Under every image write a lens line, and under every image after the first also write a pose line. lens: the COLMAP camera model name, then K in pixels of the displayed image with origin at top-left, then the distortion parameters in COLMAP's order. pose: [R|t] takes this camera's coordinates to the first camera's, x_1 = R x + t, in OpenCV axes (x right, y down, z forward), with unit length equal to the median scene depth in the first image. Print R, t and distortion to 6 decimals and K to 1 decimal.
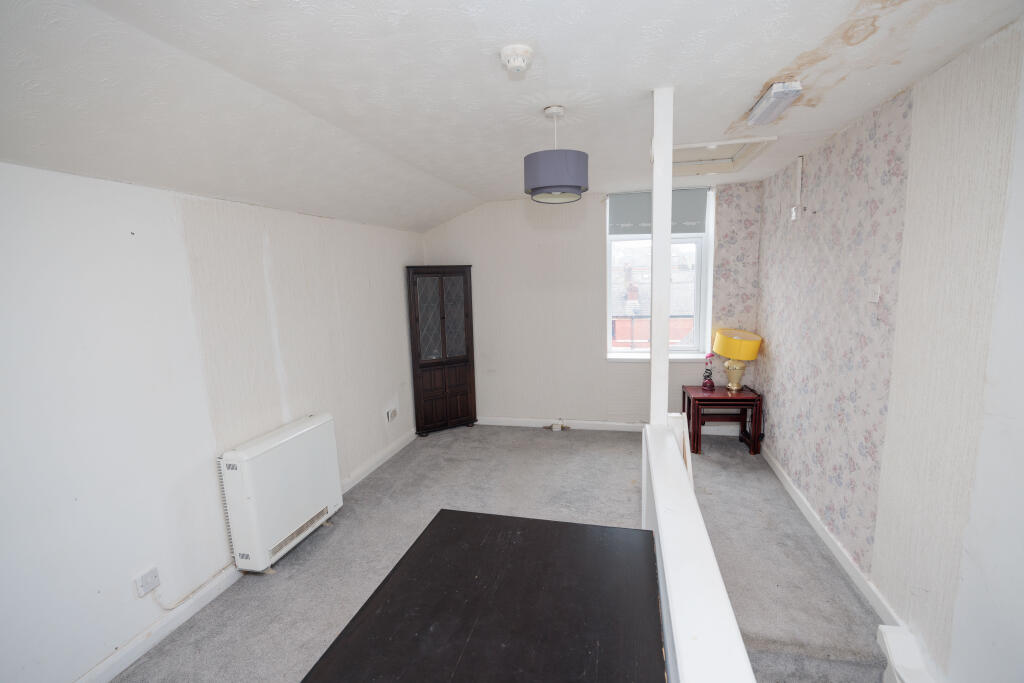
lens RADIAL K [[443.9, 0, 508.4], [0, 443.9, 343.7], [0, 0, 1]] dist [-0.005246, -0.000972]
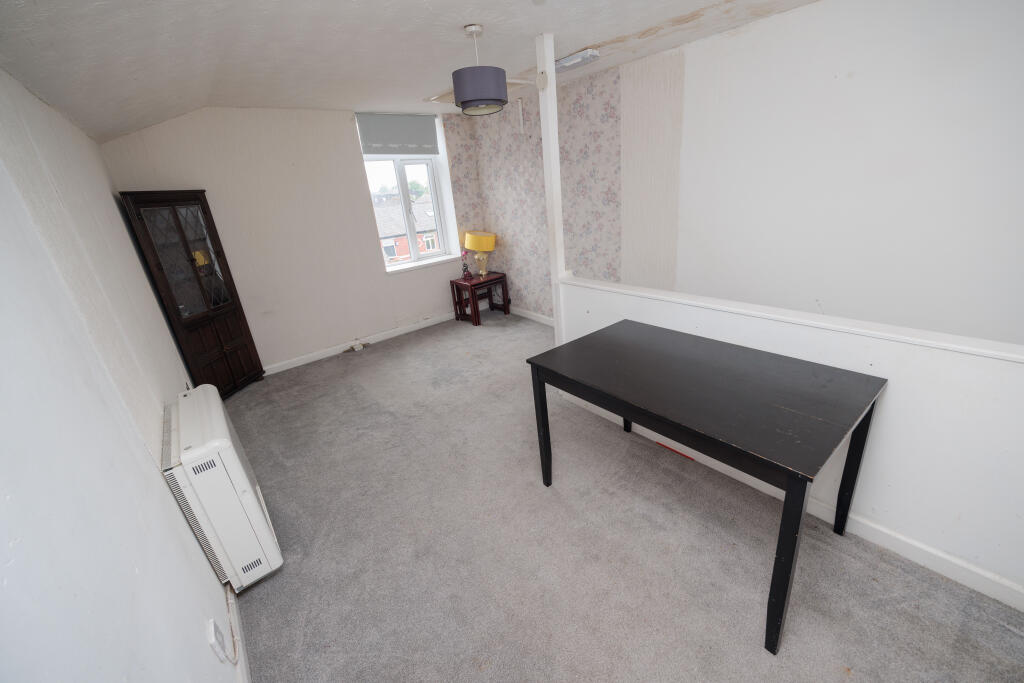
lens RADIAL K [[404.7, 0, 519.4], [0, 404.7, 336.3], [0, 0, 1]] dist [-0.004830, -0.000033]
pose [[0.602664, -0.297749, 0.740366, -0.426021], [0.183371, 0.954627, 0.234652, 0.010756], [-0.776641, -0.005654, 0.629918, 0.116345]]
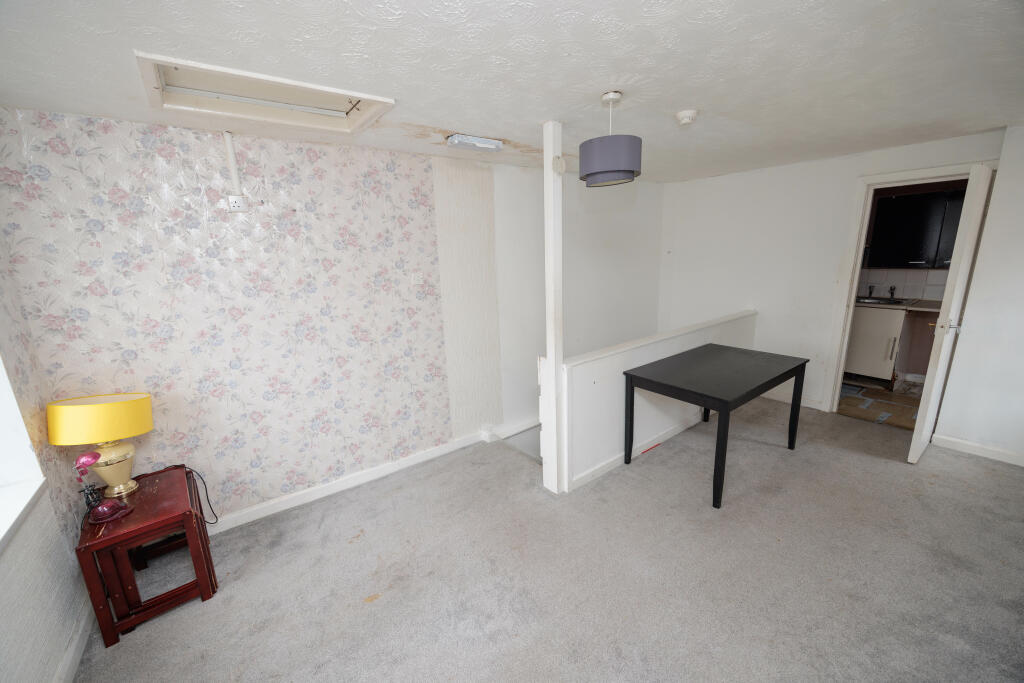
lens RADIAL K [[404.7, 0, 503.2], [0, 404.7, 345.6], [0, 0, 1]] dist [-0.004830, -0.000033]
pose [[-0.771708, -0.087612, 0.629914, -0.171459], [0.158503, 0.932716, 0.323909, -0.164770], [-0.615909, 0.349806, -0.705897, 1.017239]]
